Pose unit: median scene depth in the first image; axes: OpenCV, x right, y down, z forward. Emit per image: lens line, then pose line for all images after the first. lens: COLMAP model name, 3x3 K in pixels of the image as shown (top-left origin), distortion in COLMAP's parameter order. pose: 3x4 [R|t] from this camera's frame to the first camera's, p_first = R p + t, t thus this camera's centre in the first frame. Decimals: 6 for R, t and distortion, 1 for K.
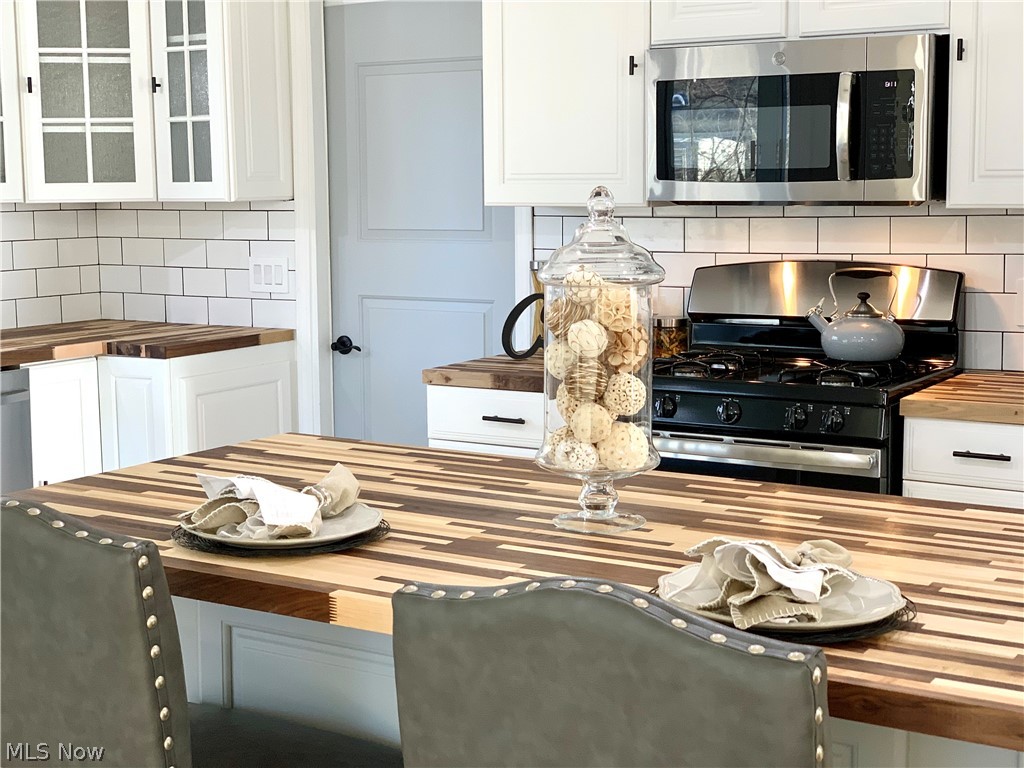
lens RADIAL K [[1530.7, 0, 512.0], [0, 1530.7, 384.0], [0, 0, 1]] dist [0.000860, 0.016628]
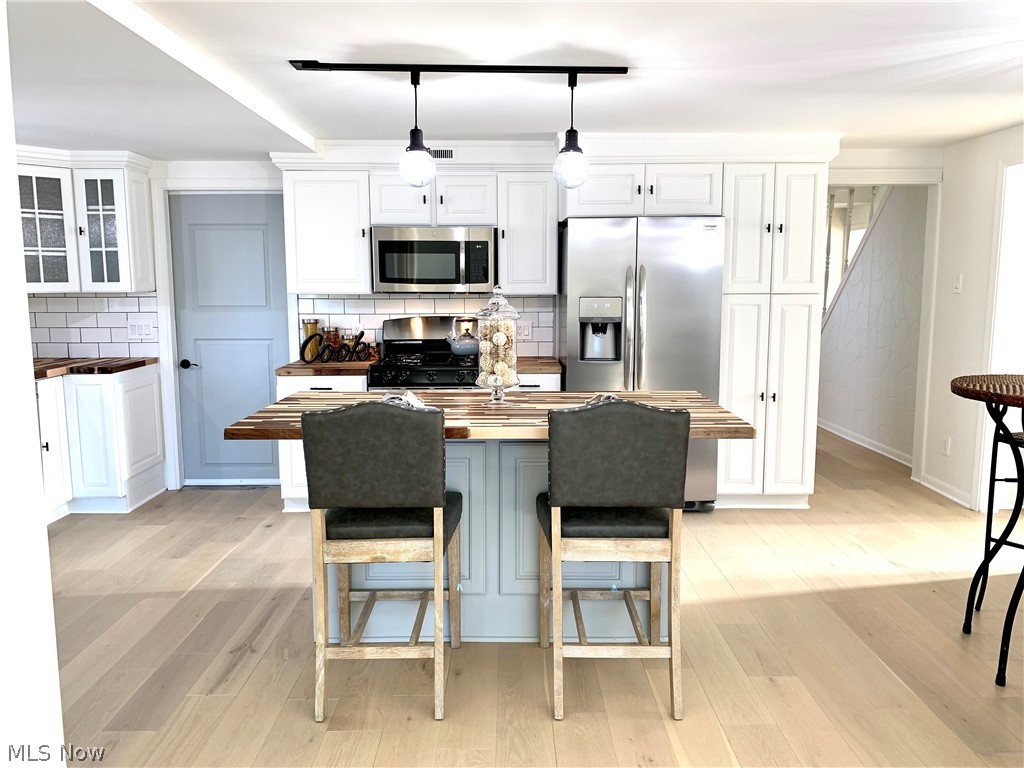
lens RADIAL K [[773.5, 0, 512.0], [0, 773.5, 384.0], [0, 0, 1]] dist [0.064077, -0.101197]
pose [[0.851106, -0.063517, 0.521138, -0.361088], [0.066062, 0.997721, 0.013712, 0.019167], [-0.520821, 0.022757, 0.853362, -0.121224]]
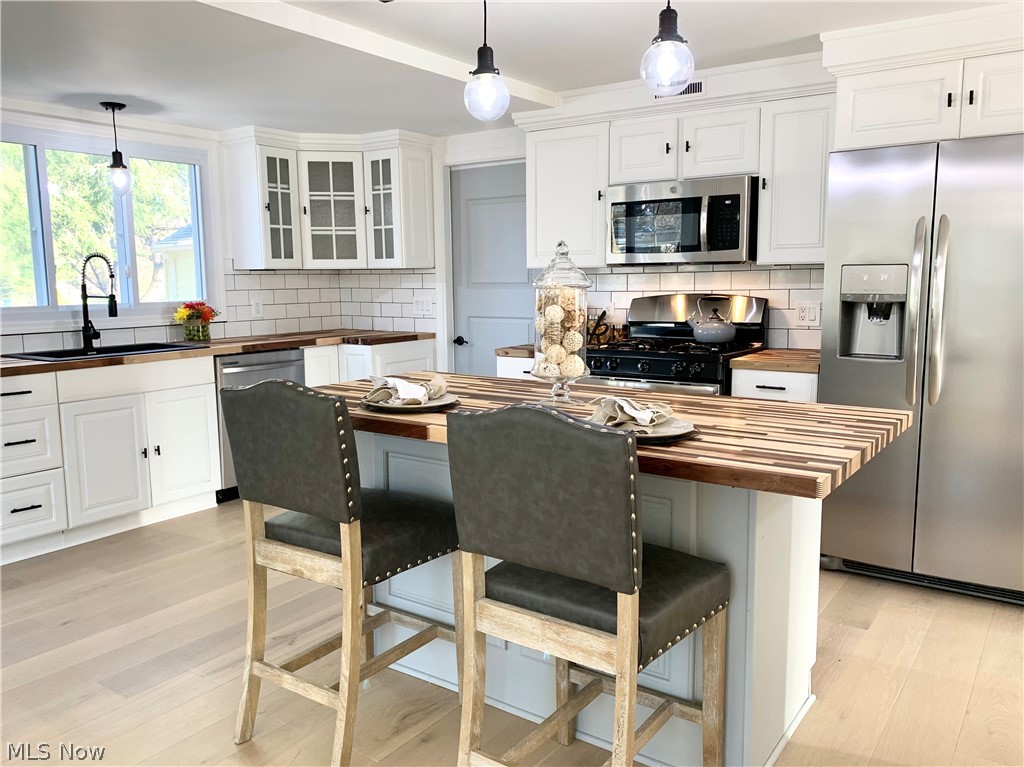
lens RADIAL K [[796.5, 0, 512.0], [0, 796.5, 383.5], [0, 0, 1]] dist [0.067676, -0.102822]
pose [[0.997946, 0.005289, -0.063843, 0.032644], [-0.004995, 0.999976, 0.004763, 0.032595], [0.063867, -0.004434, 0.997949, -0.049760]]
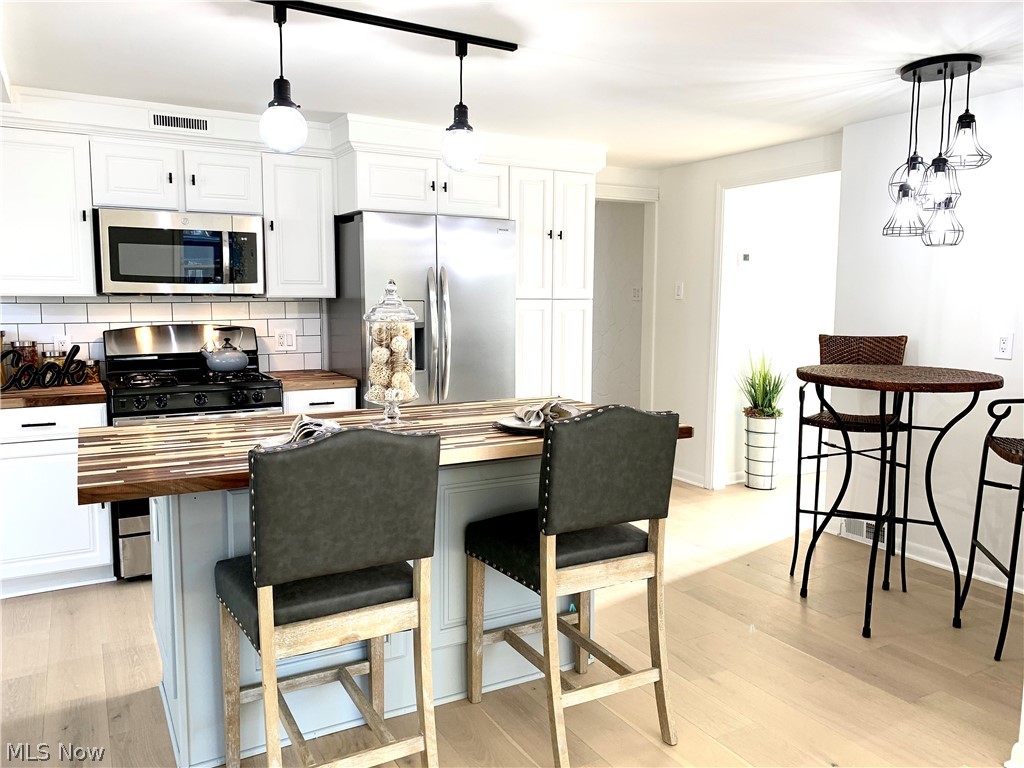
lens RADIAL K [[773.5, 0, 512.0], [0, 773.5, 384.0], [0, 0, 1]] dist [0.064077, -0.101197]
pose [[0.492775, -0.089438, 0.865548, -0.477430], [0.108258, 0.993277, 0.041003, 0.000575], [-0.863396, 0.073497, 0.499144, 0.137859]]
